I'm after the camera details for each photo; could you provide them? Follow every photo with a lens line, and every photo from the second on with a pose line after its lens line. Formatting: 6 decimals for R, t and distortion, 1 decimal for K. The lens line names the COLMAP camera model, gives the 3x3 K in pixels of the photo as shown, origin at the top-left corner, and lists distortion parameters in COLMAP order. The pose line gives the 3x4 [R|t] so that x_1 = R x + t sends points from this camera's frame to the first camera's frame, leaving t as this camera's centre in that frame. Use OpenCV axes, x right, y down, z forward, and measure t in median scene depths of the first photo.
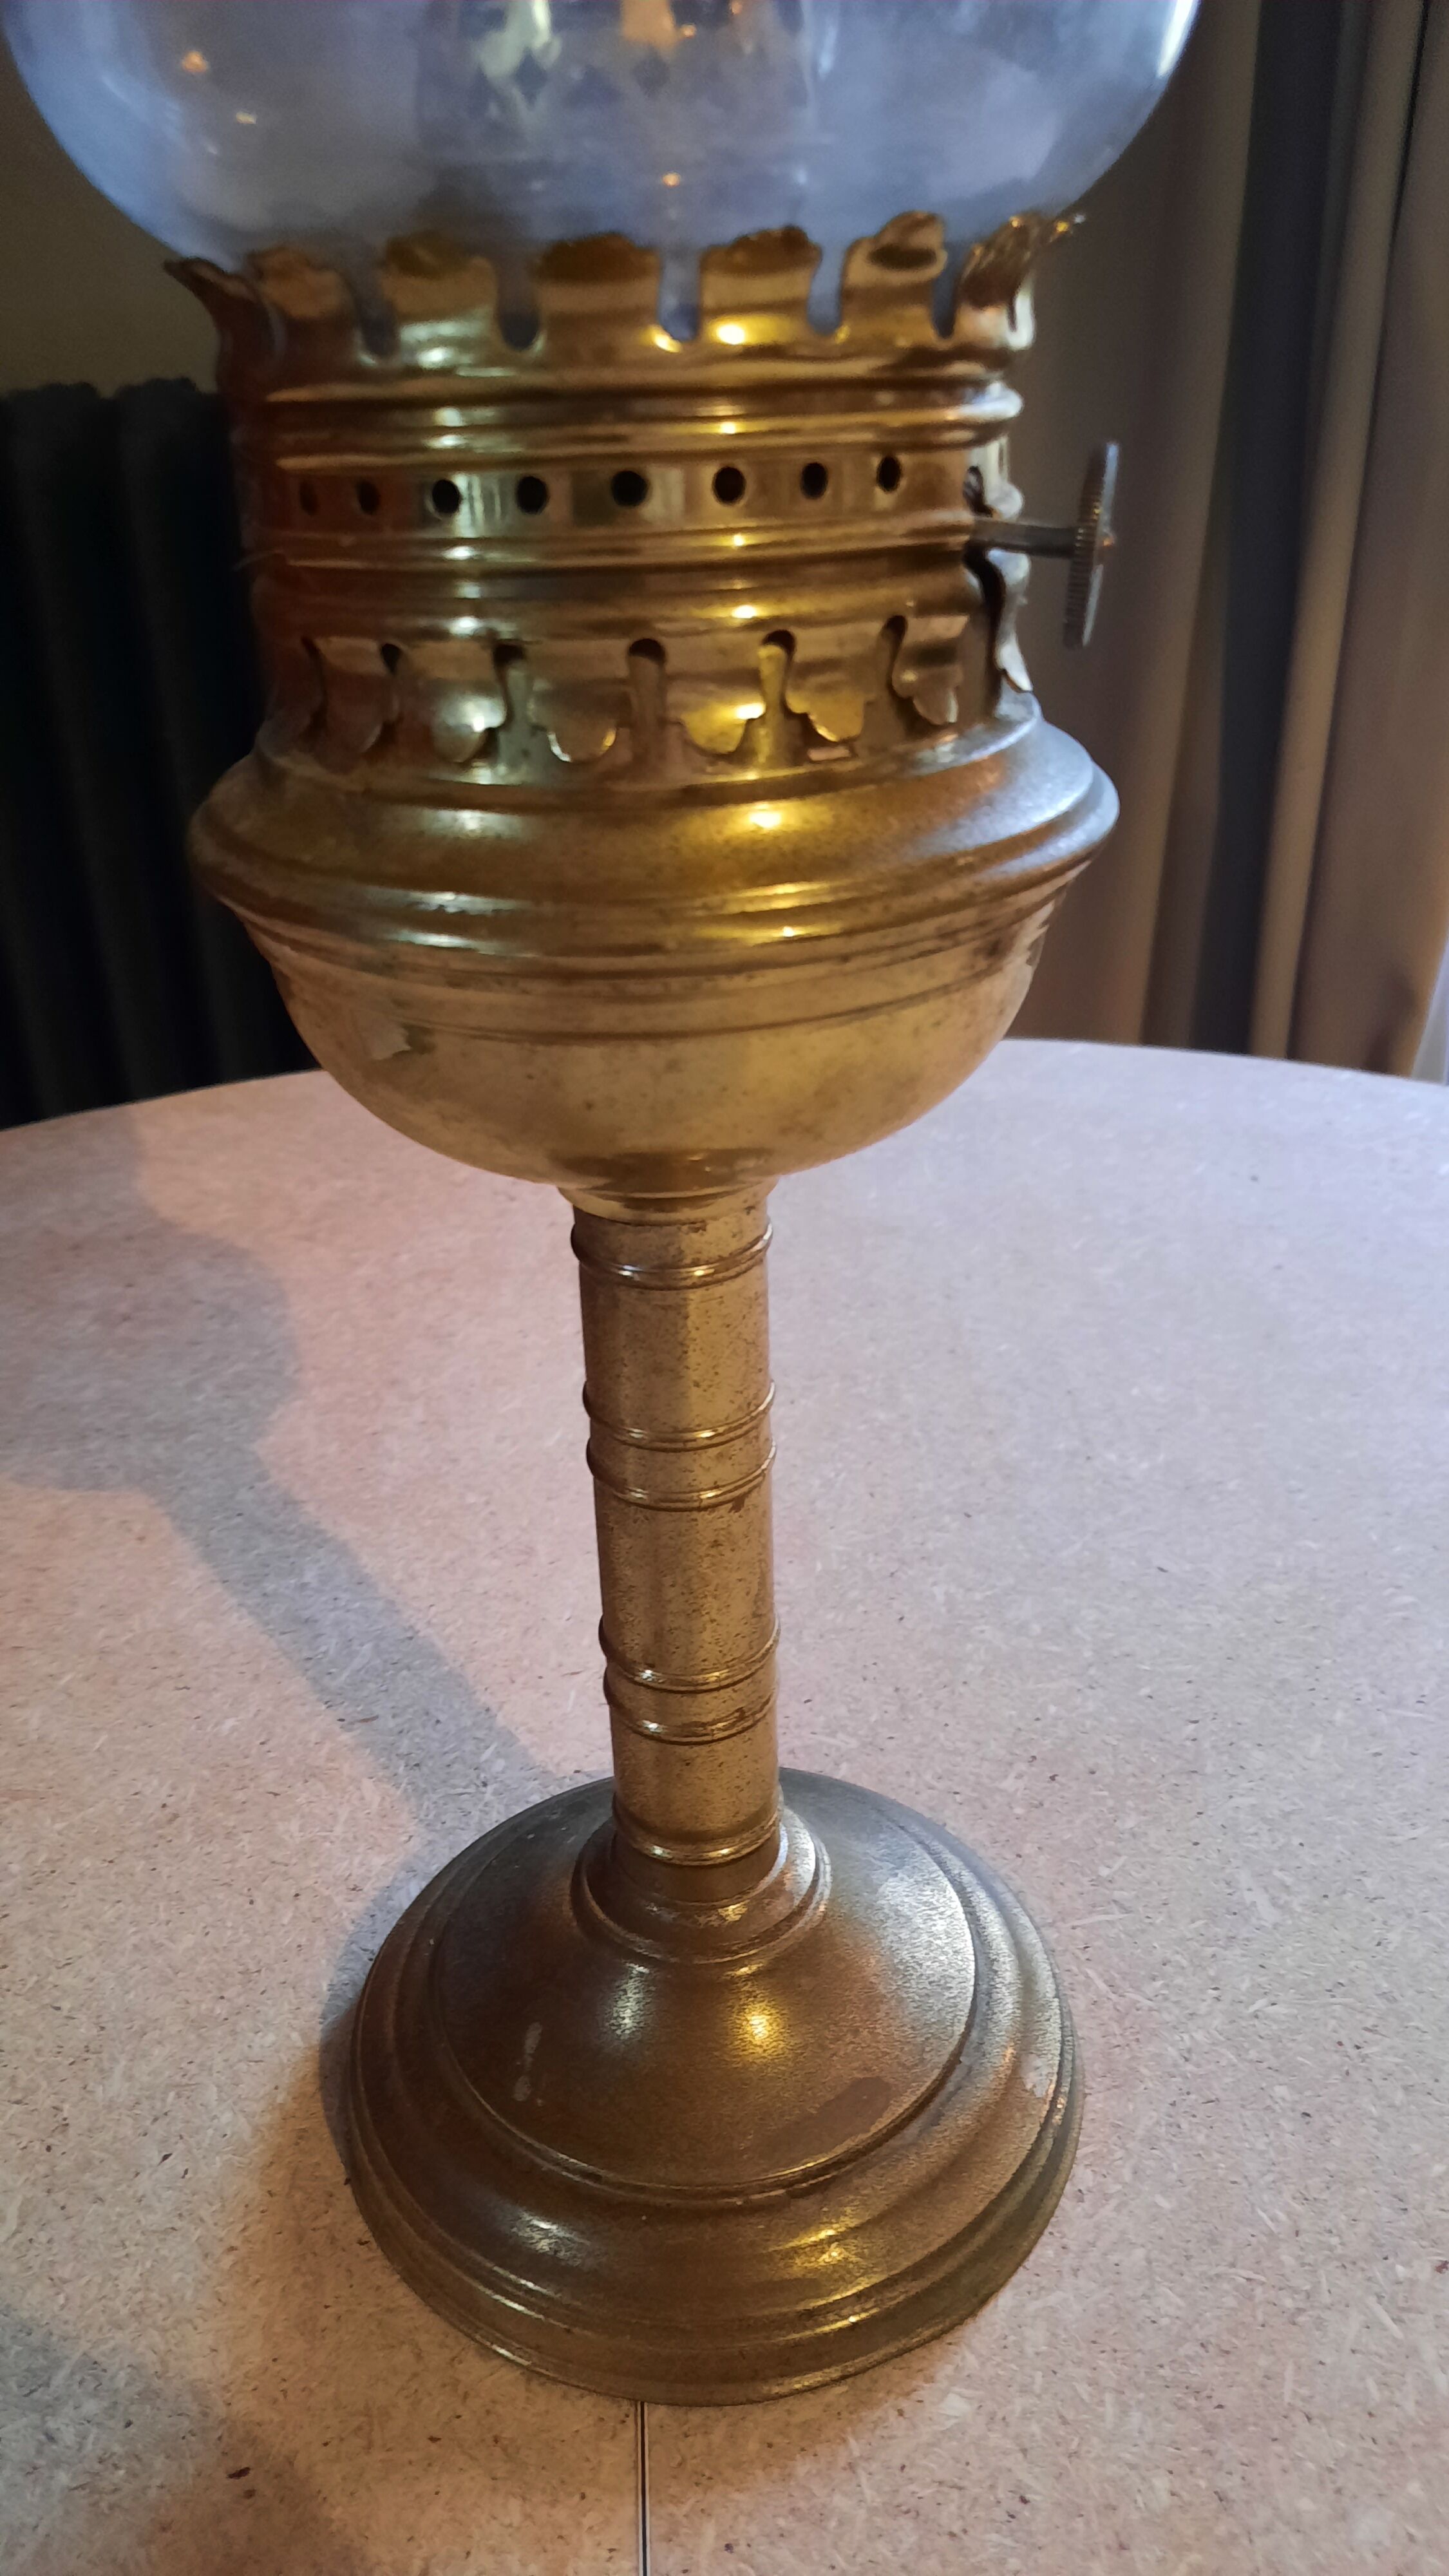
lens RADIAL K [[1868.4, 0, 787.0], [0, 1868.4, 1301.7], [0, 0, 1]] dist [0.029102, -0.036617]
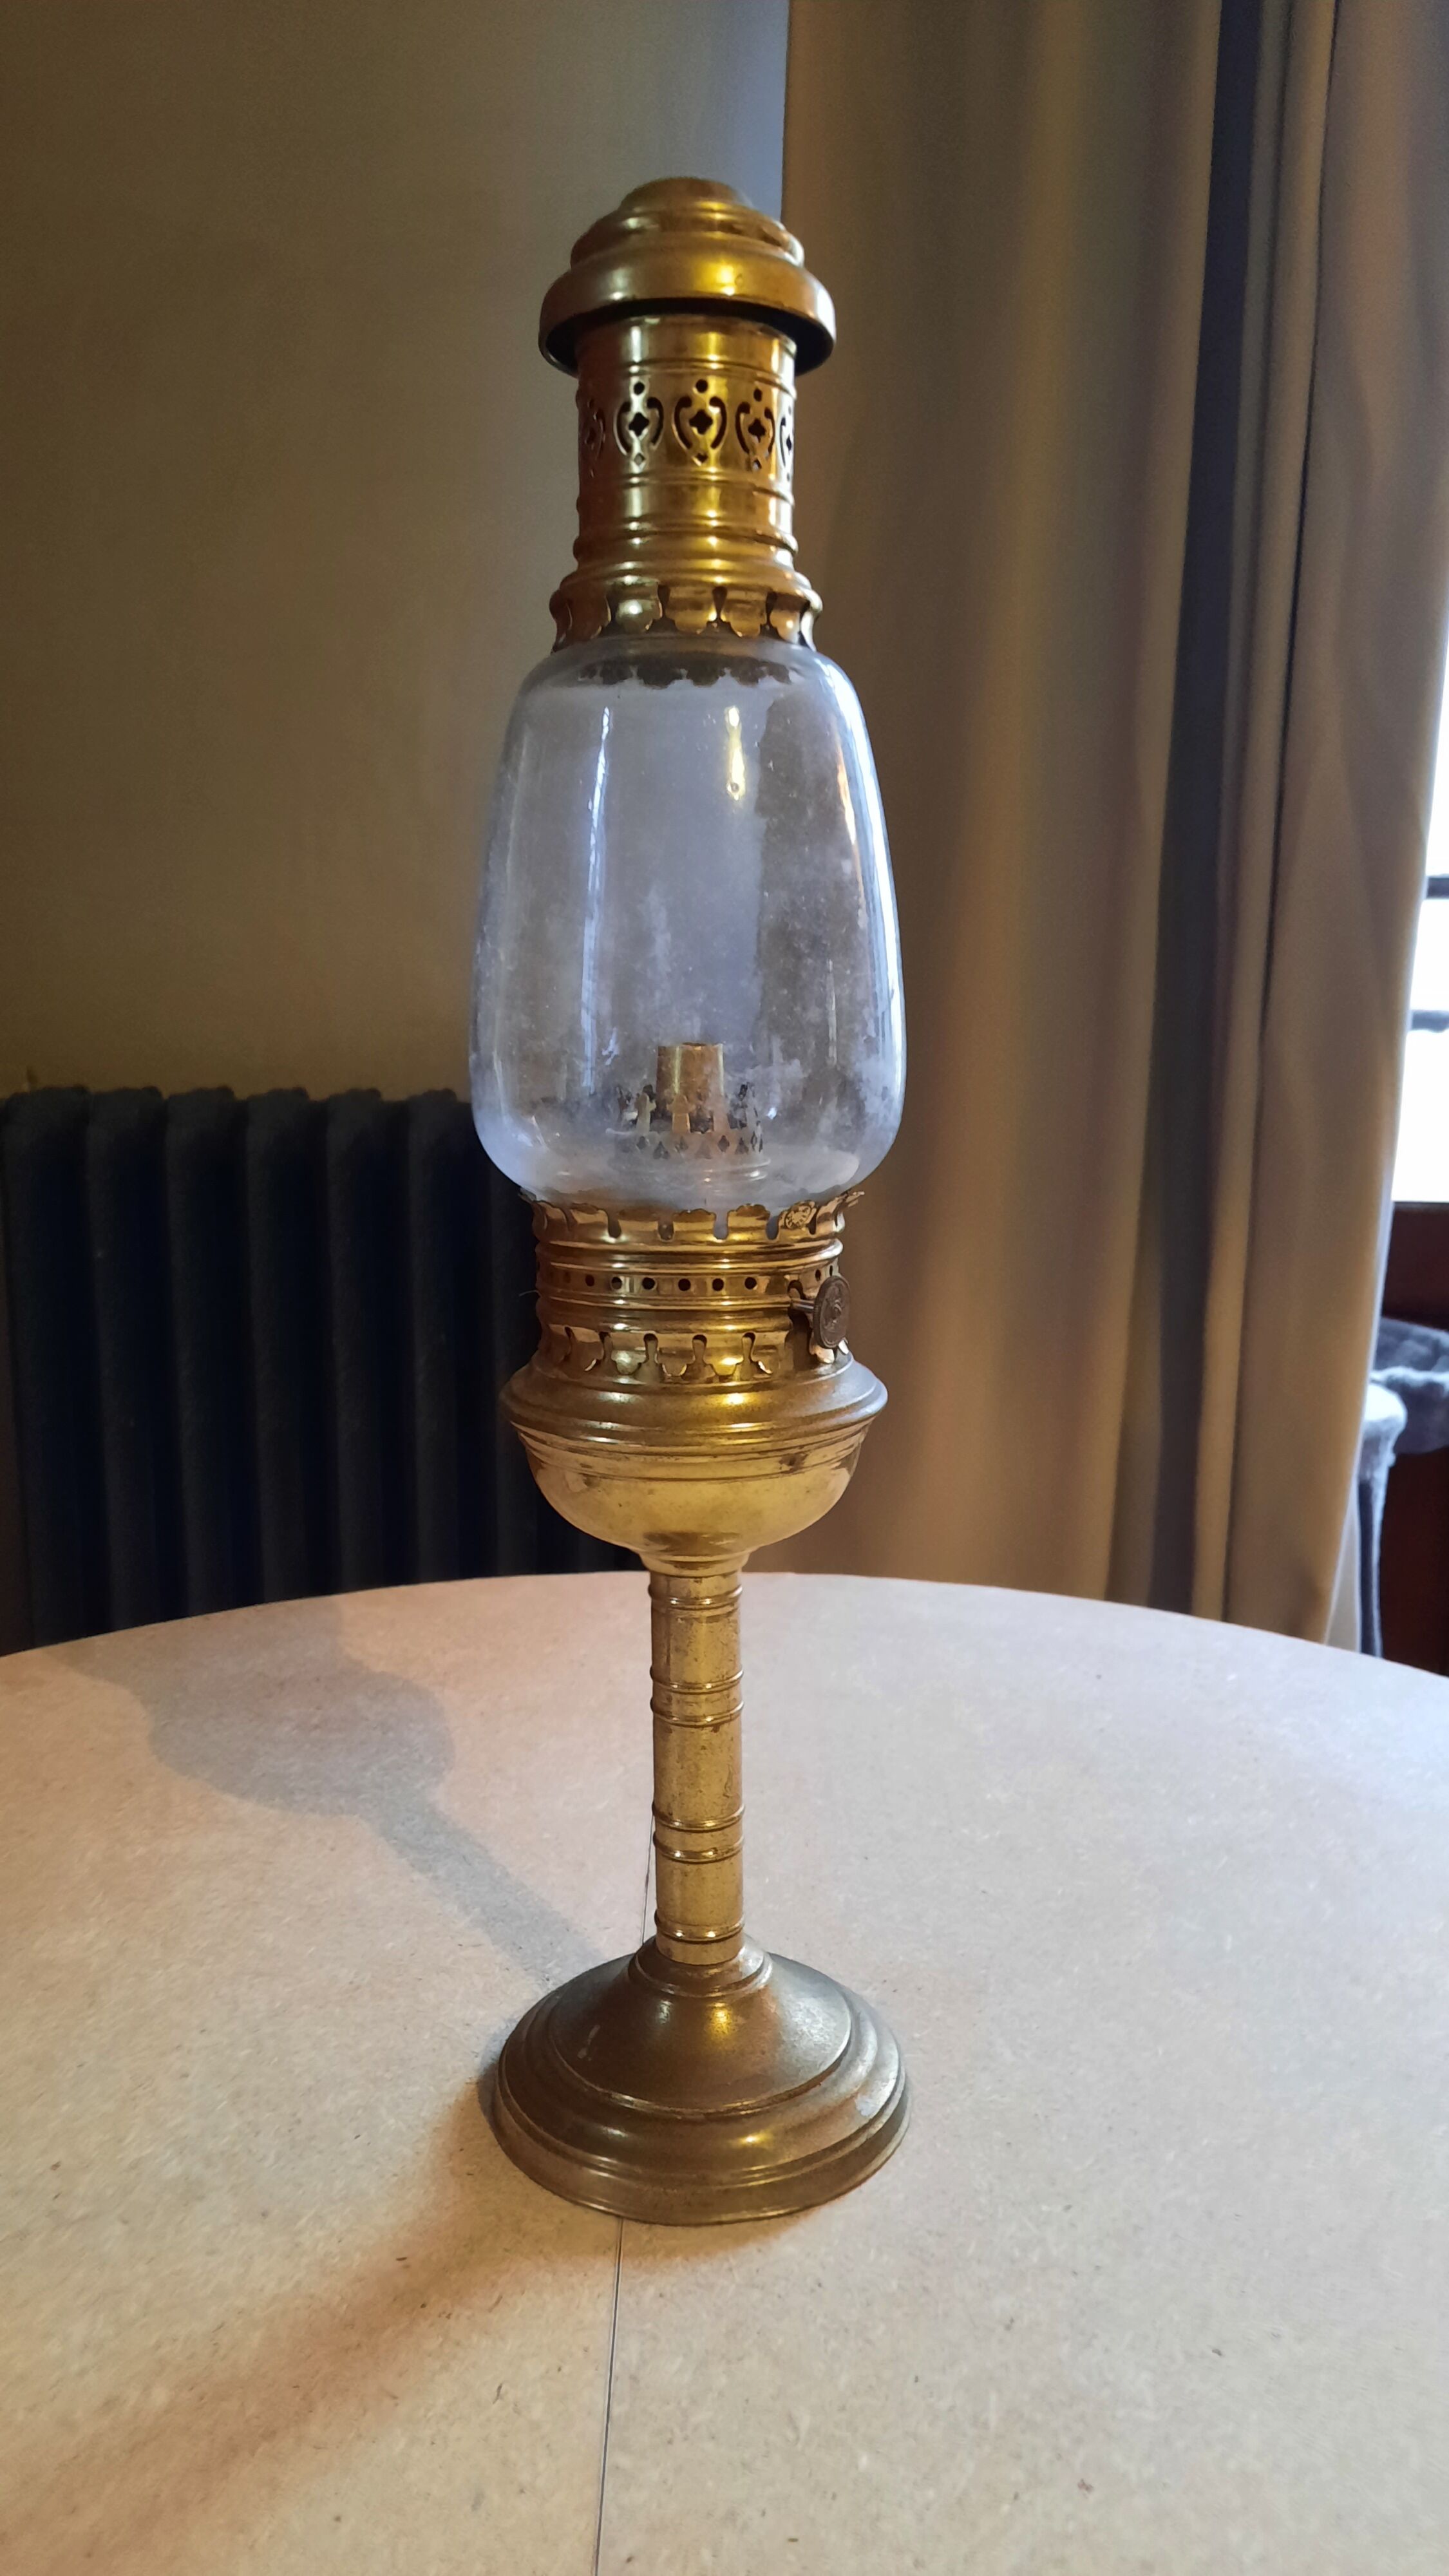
lens RADIAL K [[1868.4, 0, 787.0], [0, 1868.4, 1301.7], [0, 0, 1]] dist [0.029102, -0.036617]
pose [[0.998427, 0.043670, -0.035155, 0.085307], [-0.052551, 0.947457, -0.315538, 0.220905], [0.019529, 0.316889, 0.948261, -0.795432]]
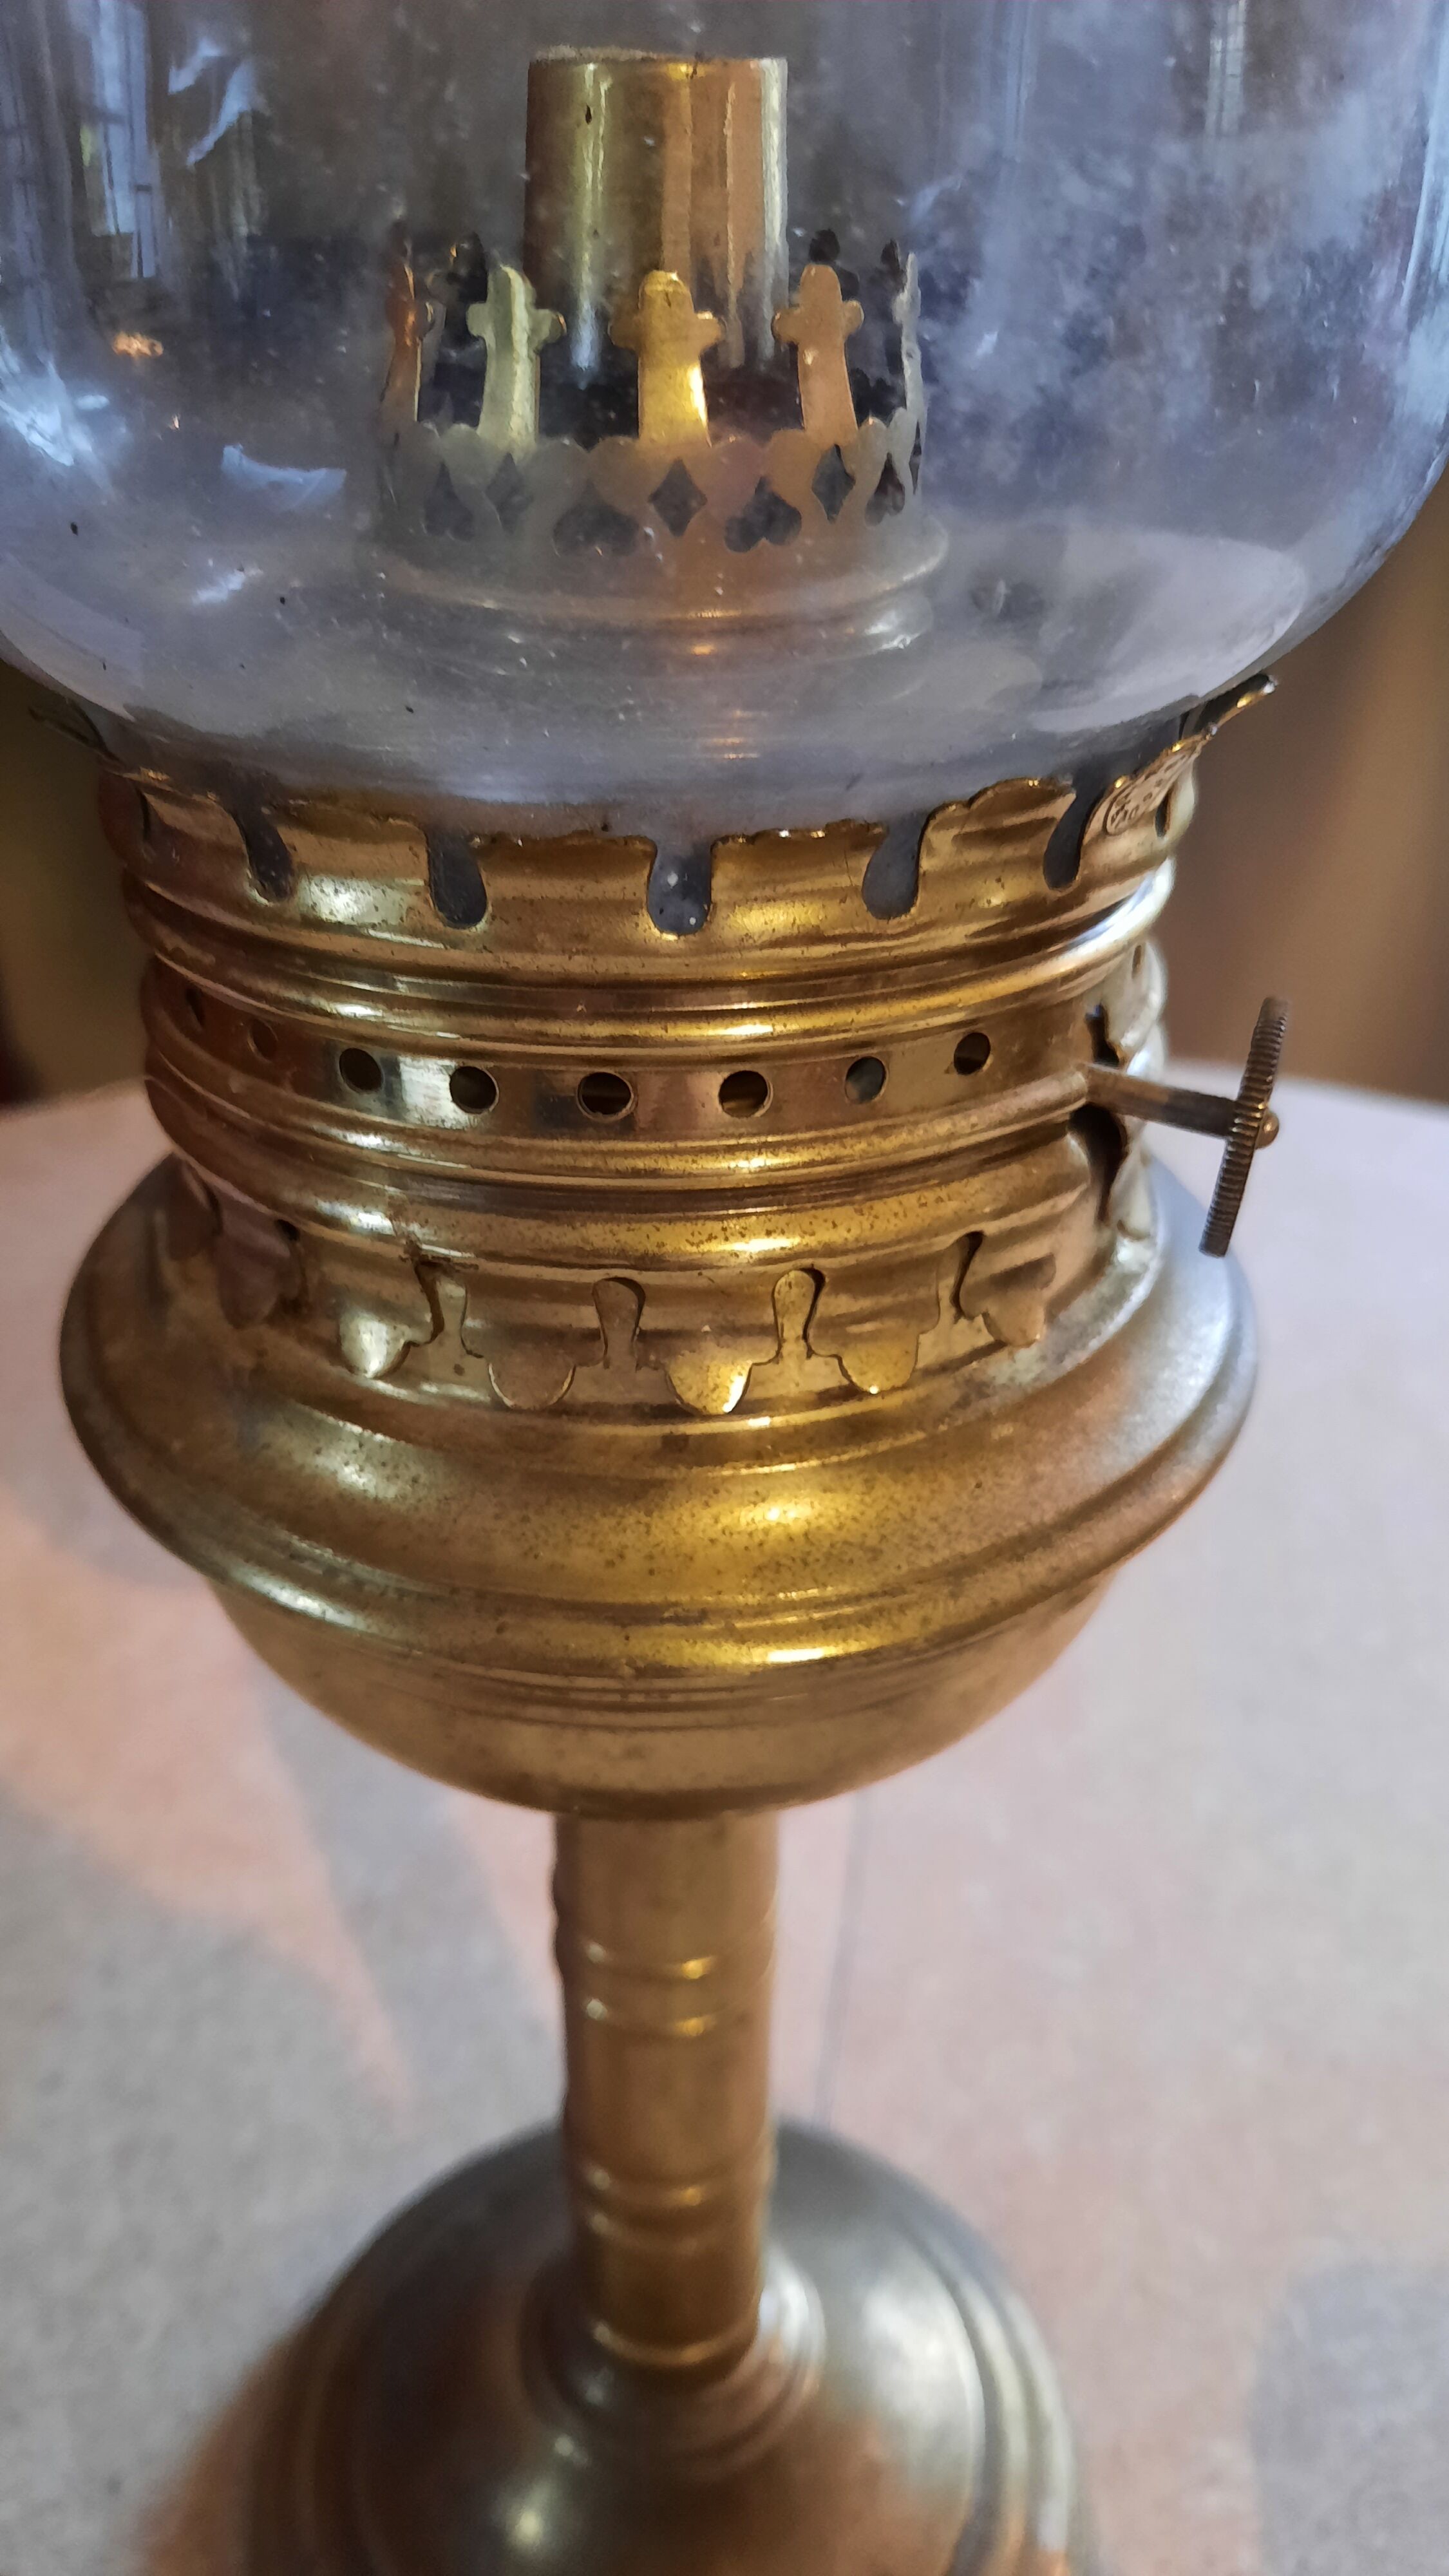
lens RADIAL K [[1868.4, 0, 787.0], [0, 1868.4, 1301.7], [0, 0, 1]] dist [0.029102, -0.036617]
pose [[0.995460, 0.081039, -0.049922, 0.014506], [-0.079885, 0.996498, 0.024692, -0.197979], [0.051748, -0.020592, 0.998448, 0.149782]]
